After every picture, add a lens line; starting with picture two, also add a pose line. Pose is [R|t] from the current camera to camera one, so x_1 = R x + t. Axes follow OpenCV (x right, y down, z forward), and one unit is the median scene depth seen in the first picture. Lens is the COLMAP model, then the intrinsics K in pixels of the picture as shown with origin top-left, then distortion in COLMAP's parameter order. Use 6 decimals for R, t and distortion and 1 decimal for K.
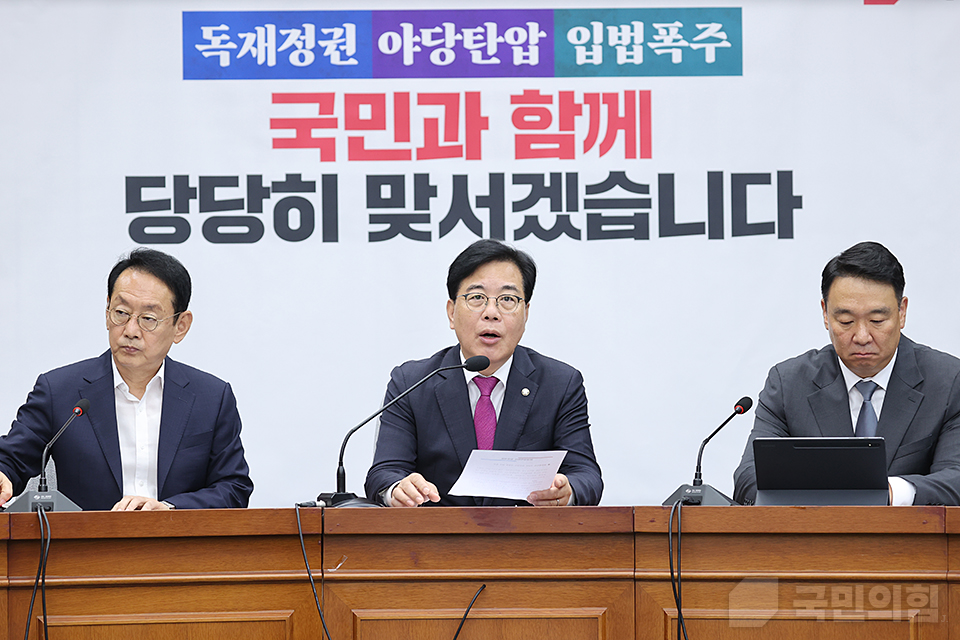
lens RADIAL K [[3612.2, 0, 476.5], [0, 3612.2, 311.3], [0, 0, 1]] dist [0.119970, 0.000000]
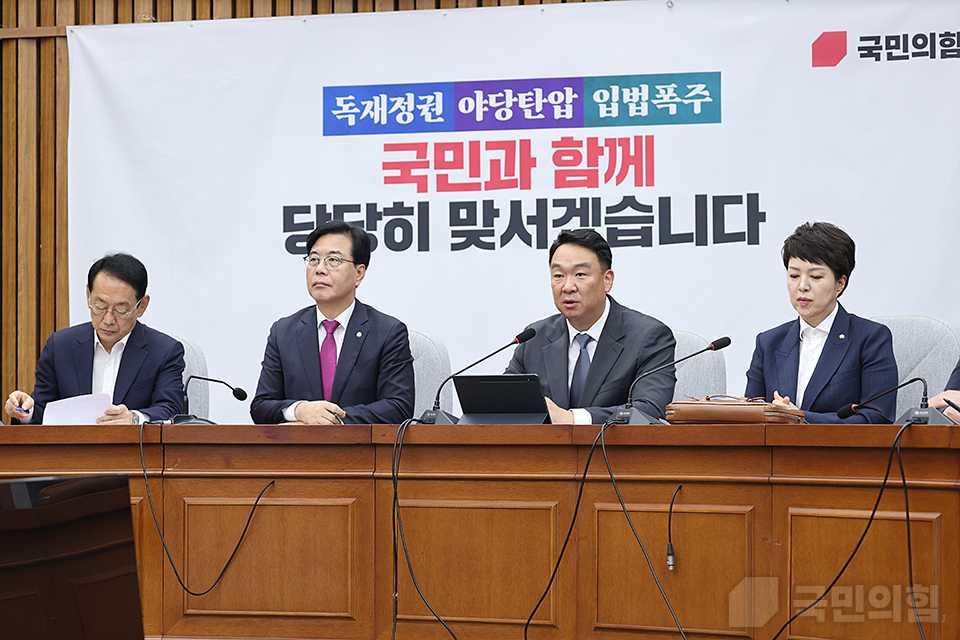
lens RADIAL K [[2680.8, 0, 458.7], [0, 2680.8, 317.8], [0, 0, 1]] dist [0.000896, 0.000000]
pose [[0.959533, -0.004792, -0.281556, 0.258722], [0.001319, 0.999921, -0.012522, 0.018919], [0.281594, 0.011644, 0.959463, 0.026454]]
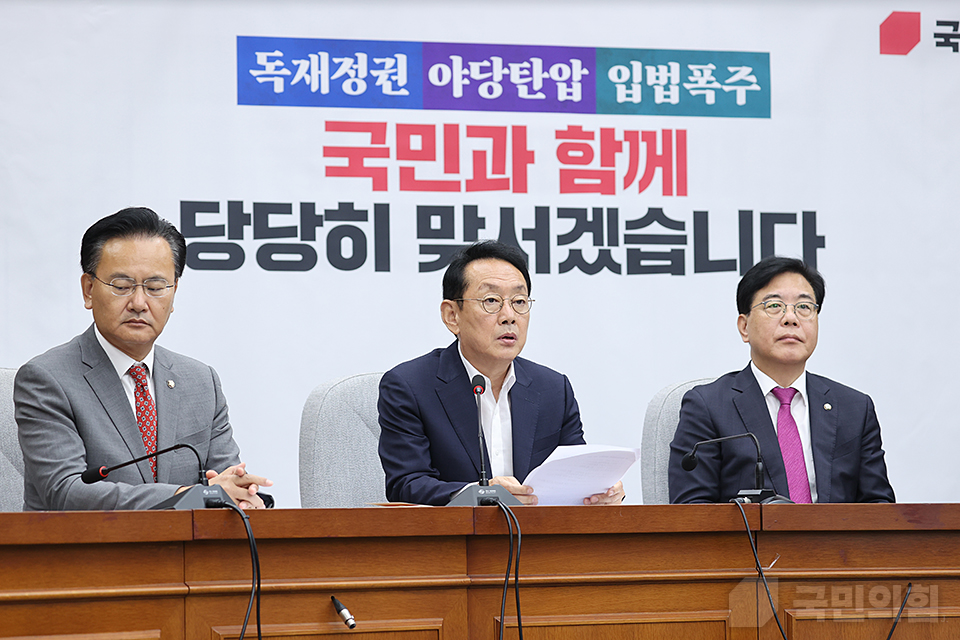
lens RADIAL K [[3183.0, 0, 462.5], [0, 3183.0, 351.3], [0, 0, 1]] dist [0.035329, 0.000000]
pose [[0.968693, 0.012982, 0.247923, -0.236345], [-0.006148, 0.999580, -0.028318, 0.027590], [-0.248186, 0.025907, 0.968366, 0.143824]]
